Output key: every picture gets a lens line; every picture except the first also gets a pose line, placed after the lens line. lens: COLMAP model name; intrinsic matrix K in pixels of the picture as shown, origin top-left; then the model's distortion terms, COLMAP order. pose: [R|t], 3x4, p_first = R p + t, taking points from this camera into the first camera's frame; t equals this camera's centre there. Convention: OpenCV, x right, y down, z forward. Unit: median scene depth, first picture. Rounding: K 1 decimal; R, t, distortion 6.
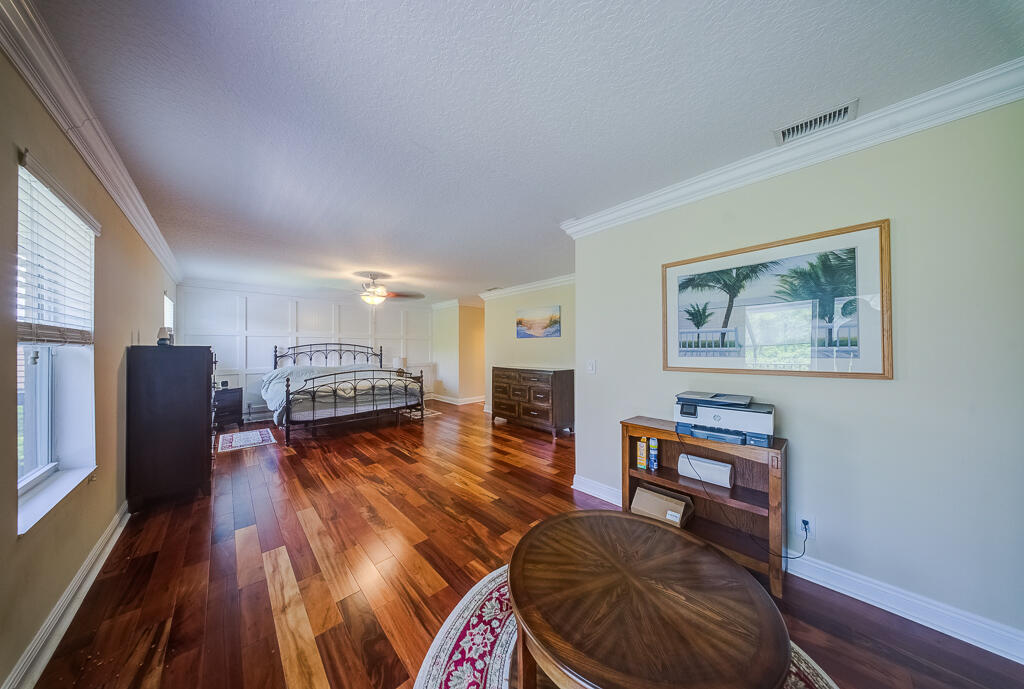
lens RADIAL K [[289.7, 0, 512.0], [0, 289.7, 344.5], [0, 0, 1]] dist [0.000072, 0.000005]
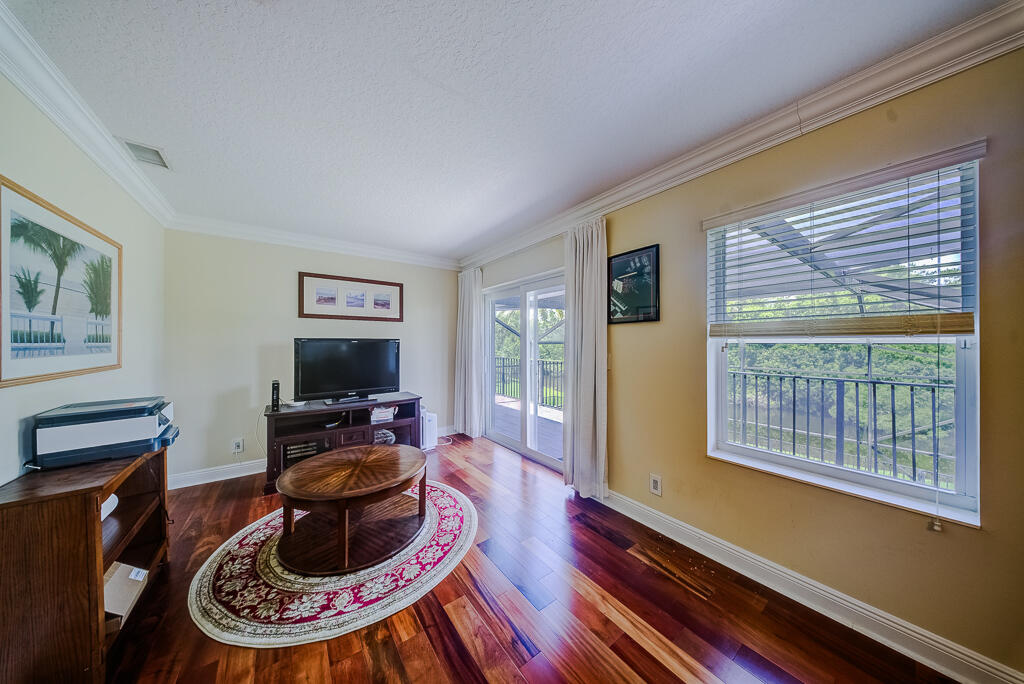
lens RADIAL K [[310.1, 0, 512.0], [0, 310.1, 342.0], [0, 0, 1]] dist [-0.006106, -0.000123]
pose [[-0.991722, 0.007505, 0.128186, -0.206928], [0.005142, 0.999811, -0.018754, 0.012455], [-0.128303, -0.017940, -0.991573, 0.717722]]
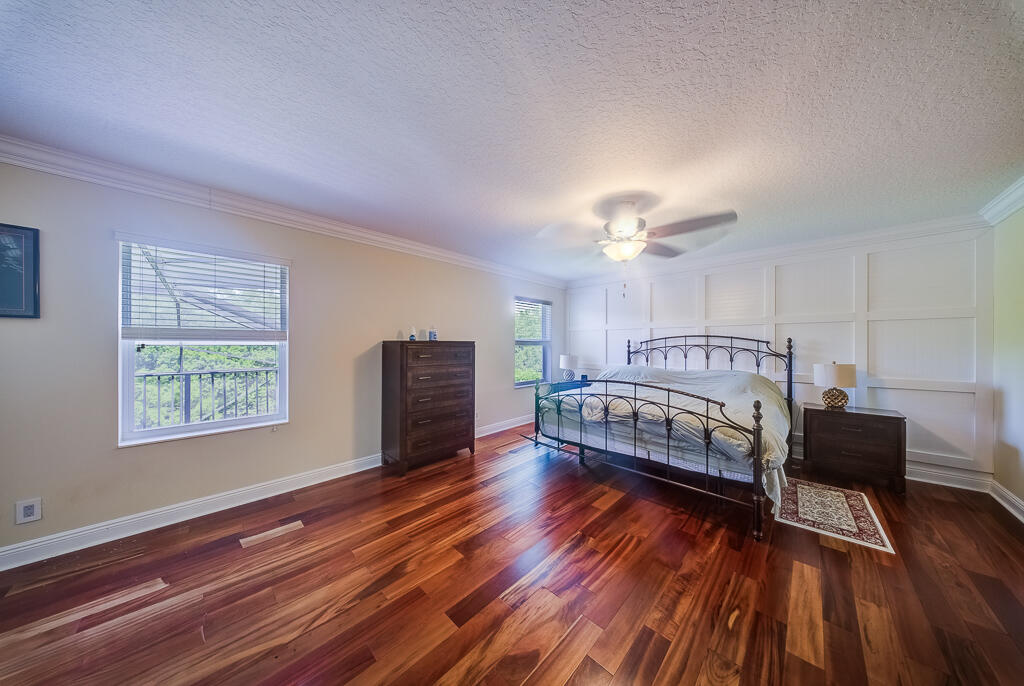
lens RADIAL K [[298.7, 0, 503.5], [0, 298.7, 344.2], [0, 0, 1]] dist [0.000987, 0.000044]
pose [[0.053933, 0.001753, -0.998543, 0.066695], [0.013348, 0.999908, 0.002477, 0.013884], [0.998455, -0.013463, 0.053905, 0.816670]]
